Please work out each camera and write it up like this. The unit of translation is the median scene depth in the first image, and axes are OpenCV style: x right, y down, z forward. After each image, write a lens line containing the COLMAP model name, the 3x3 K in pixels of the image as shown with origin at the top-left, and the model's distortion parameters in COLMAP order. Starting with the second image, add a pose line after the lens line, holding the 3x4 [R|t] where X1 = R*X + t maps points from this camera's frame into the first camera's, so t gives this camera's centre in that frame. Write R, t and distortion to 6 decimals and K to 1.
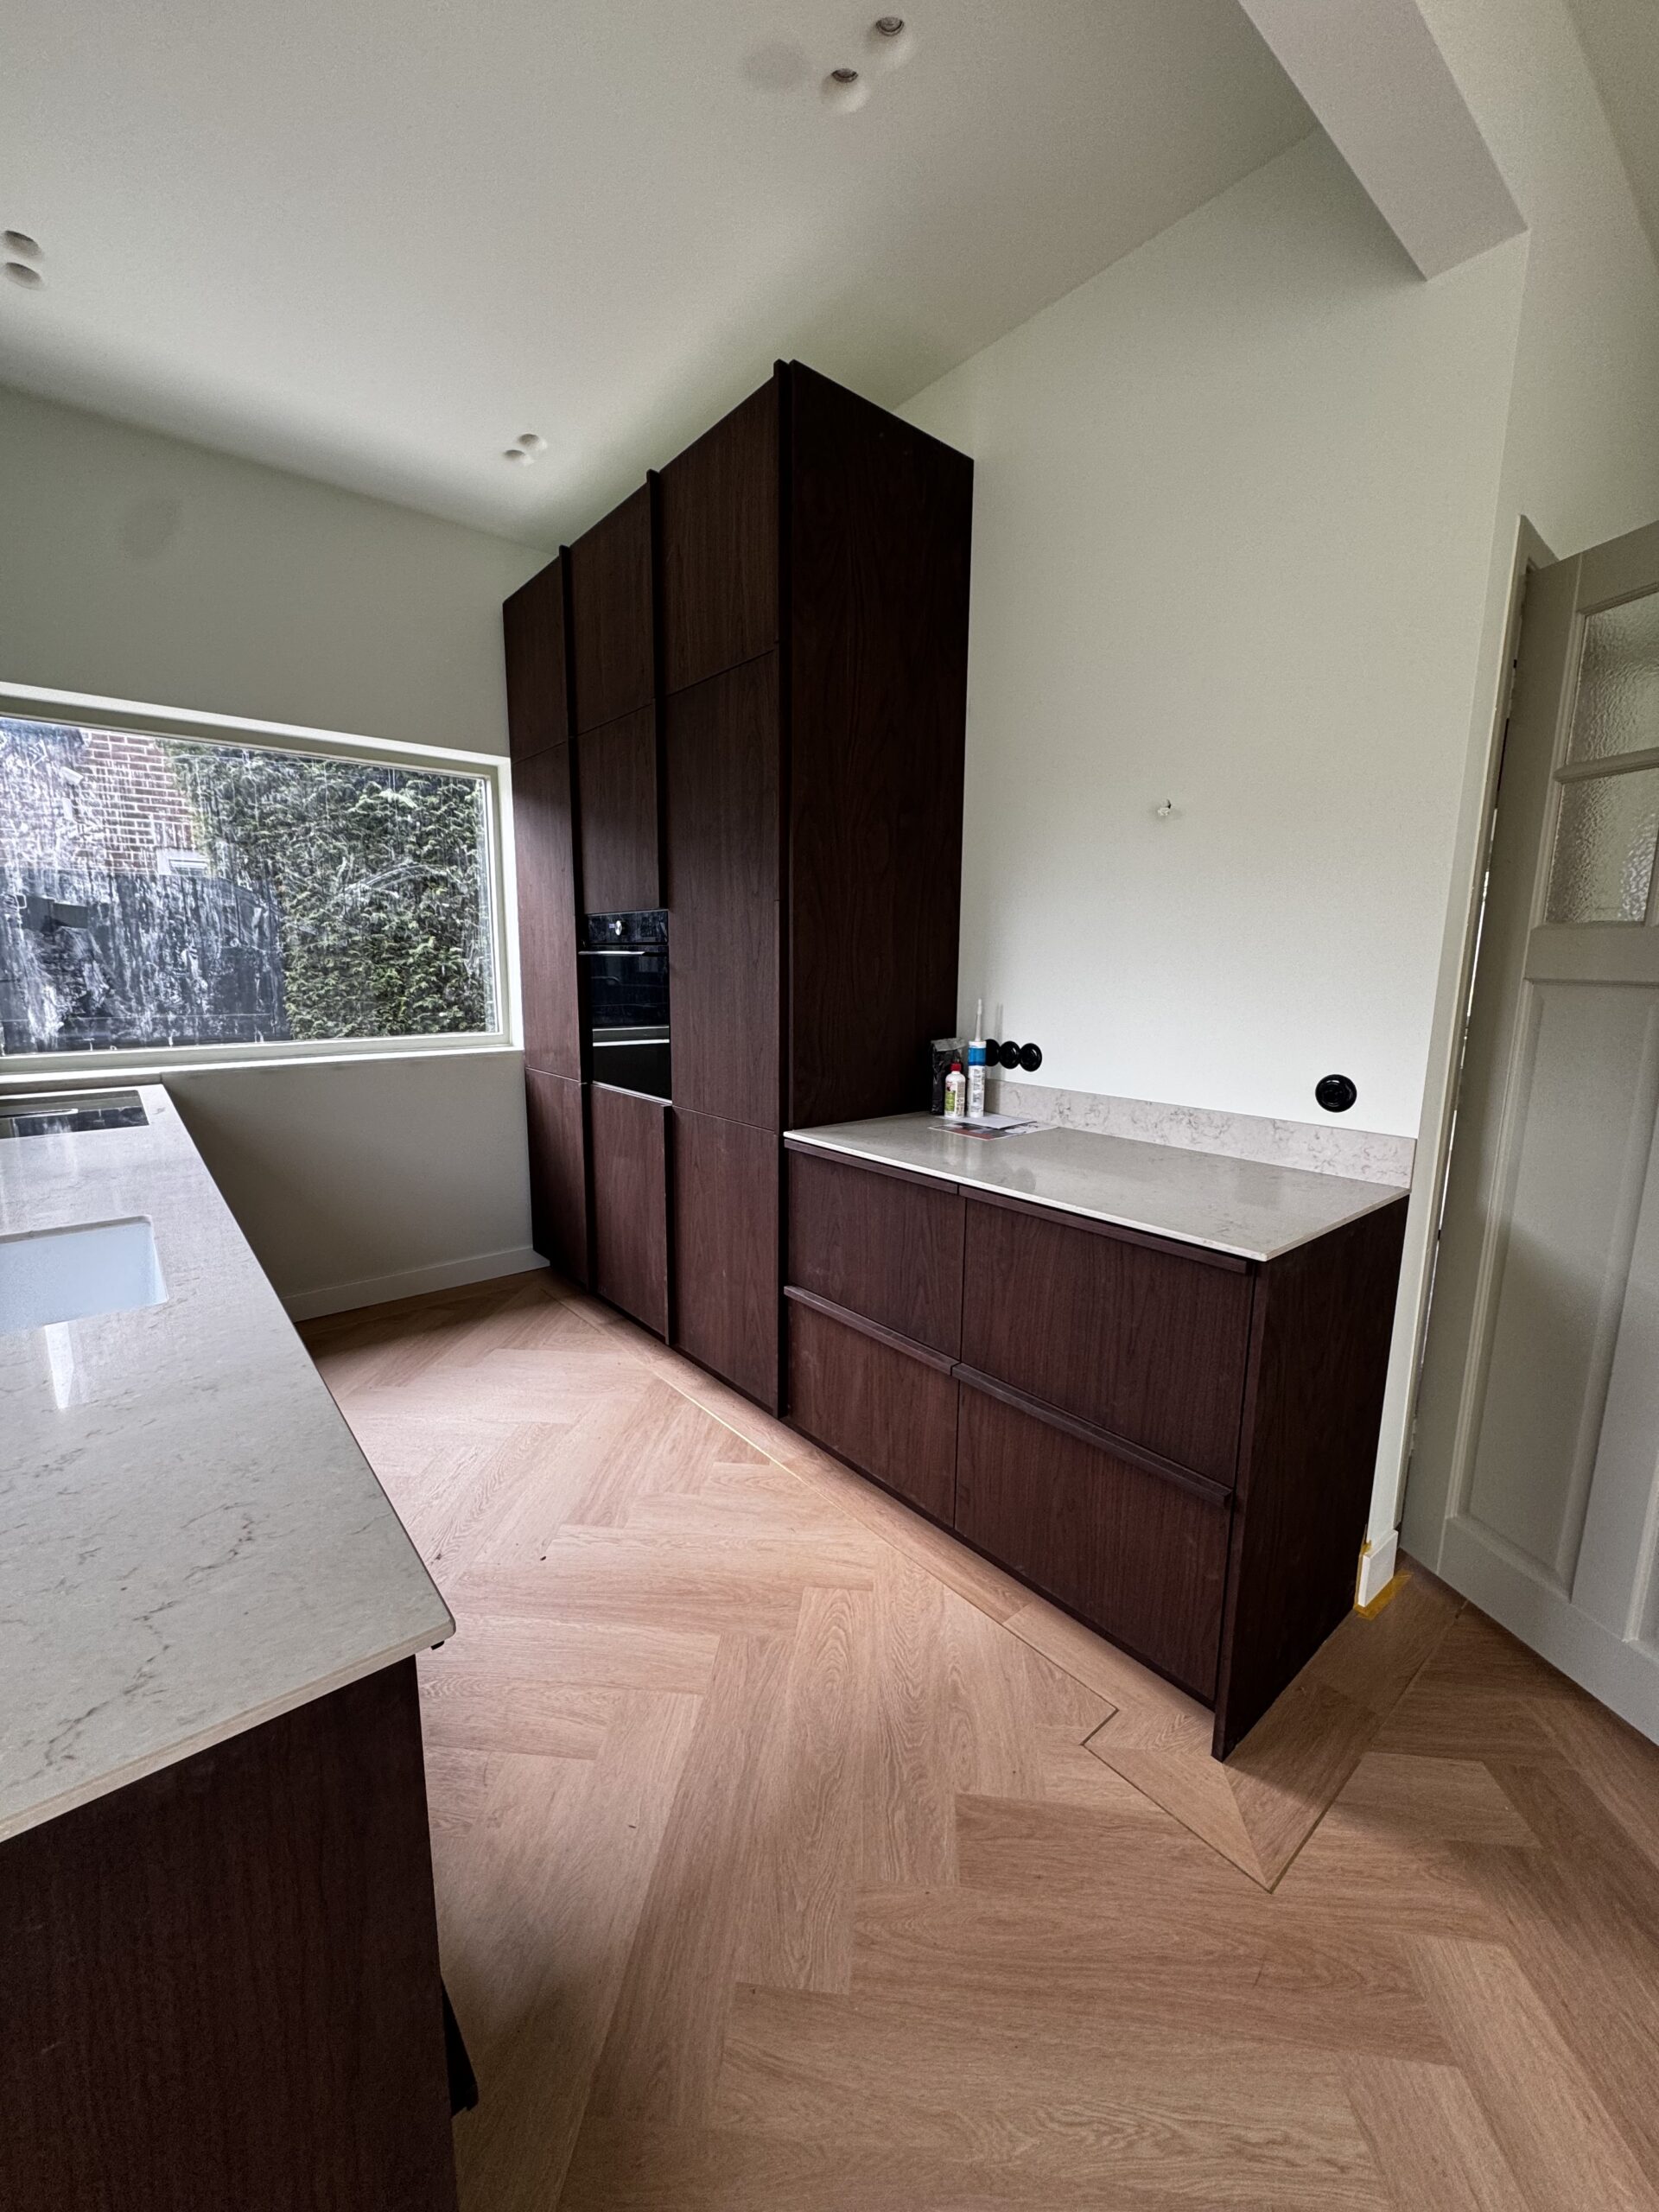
lens RADIAL K [[877.1, 0, 829.5], [0, 877.1, 1106.0], [0, 0, 1]] dist [-0.000781, -0.000357]
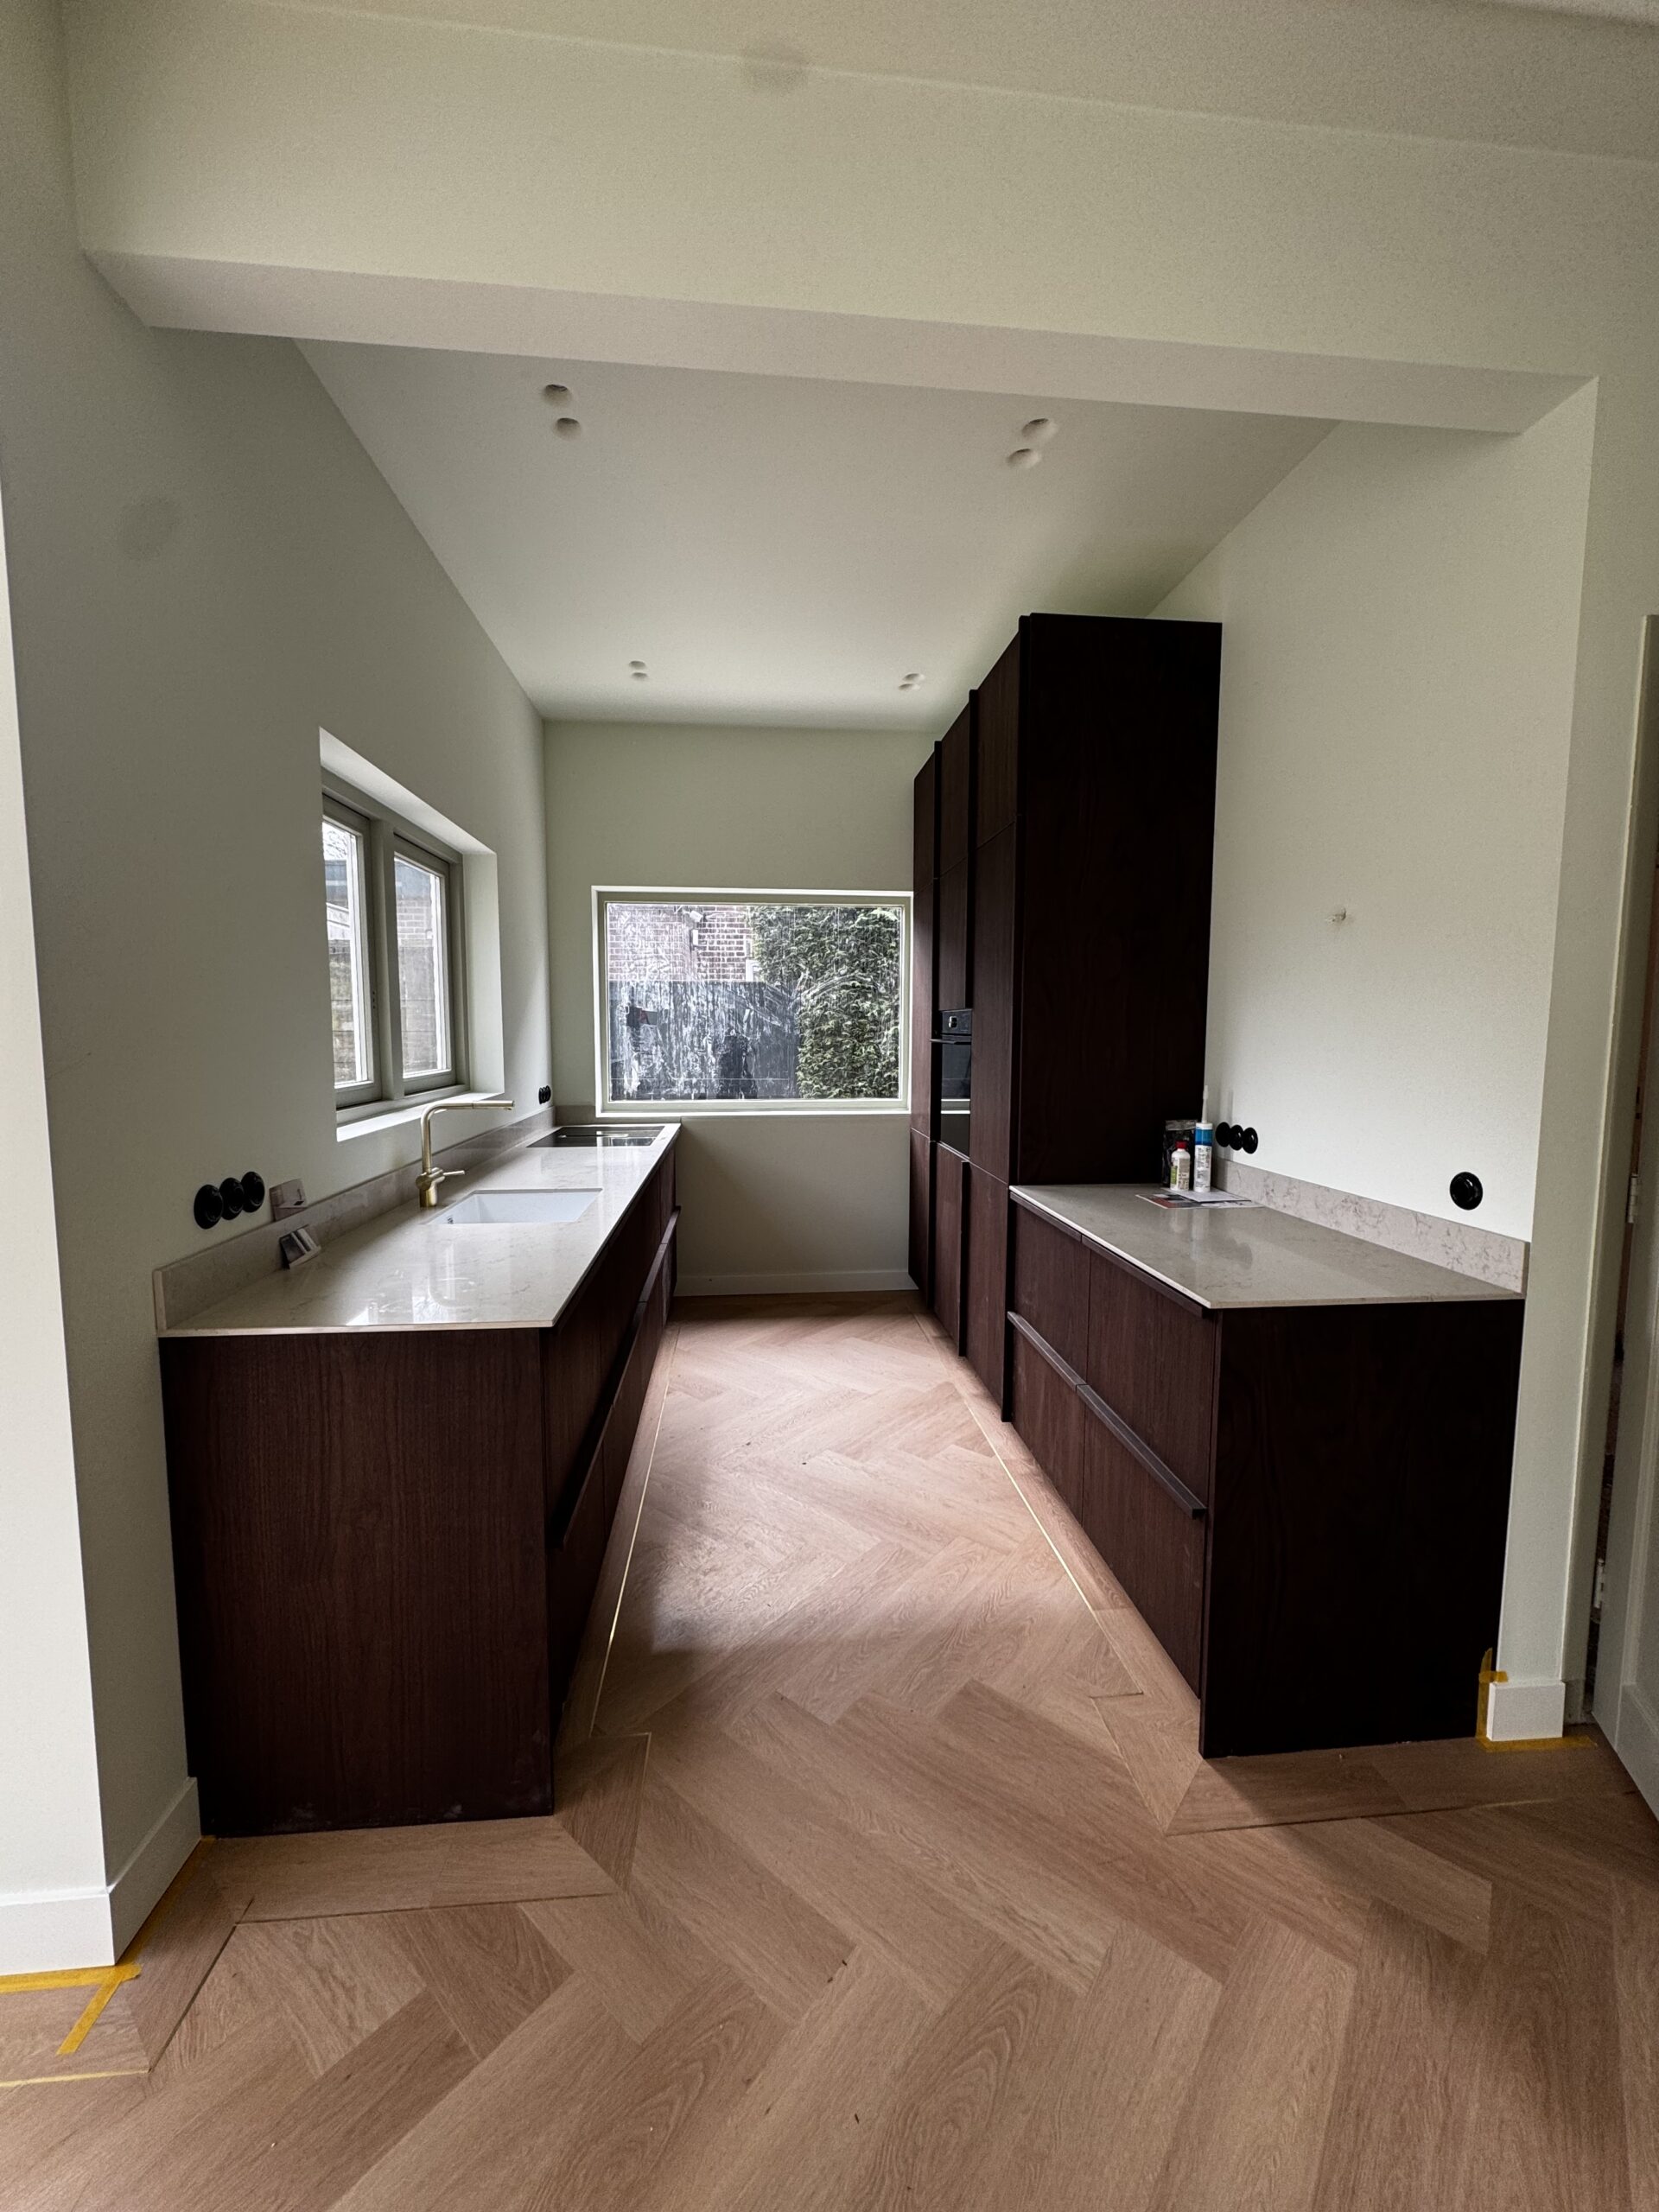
lens RADIAL K [[877.1, 0, 829.5], [0, 877.1, 1106.0], [0, 0, 1]] dist [-0.000781, -0.000357]
pose [[0.827683, 0.043299, -0.559523, 0.389239], [-0.087742, 0.994742, -0.052816, 0.004266], [0.554294, 0.092809, 0.827130, -0.176472]]
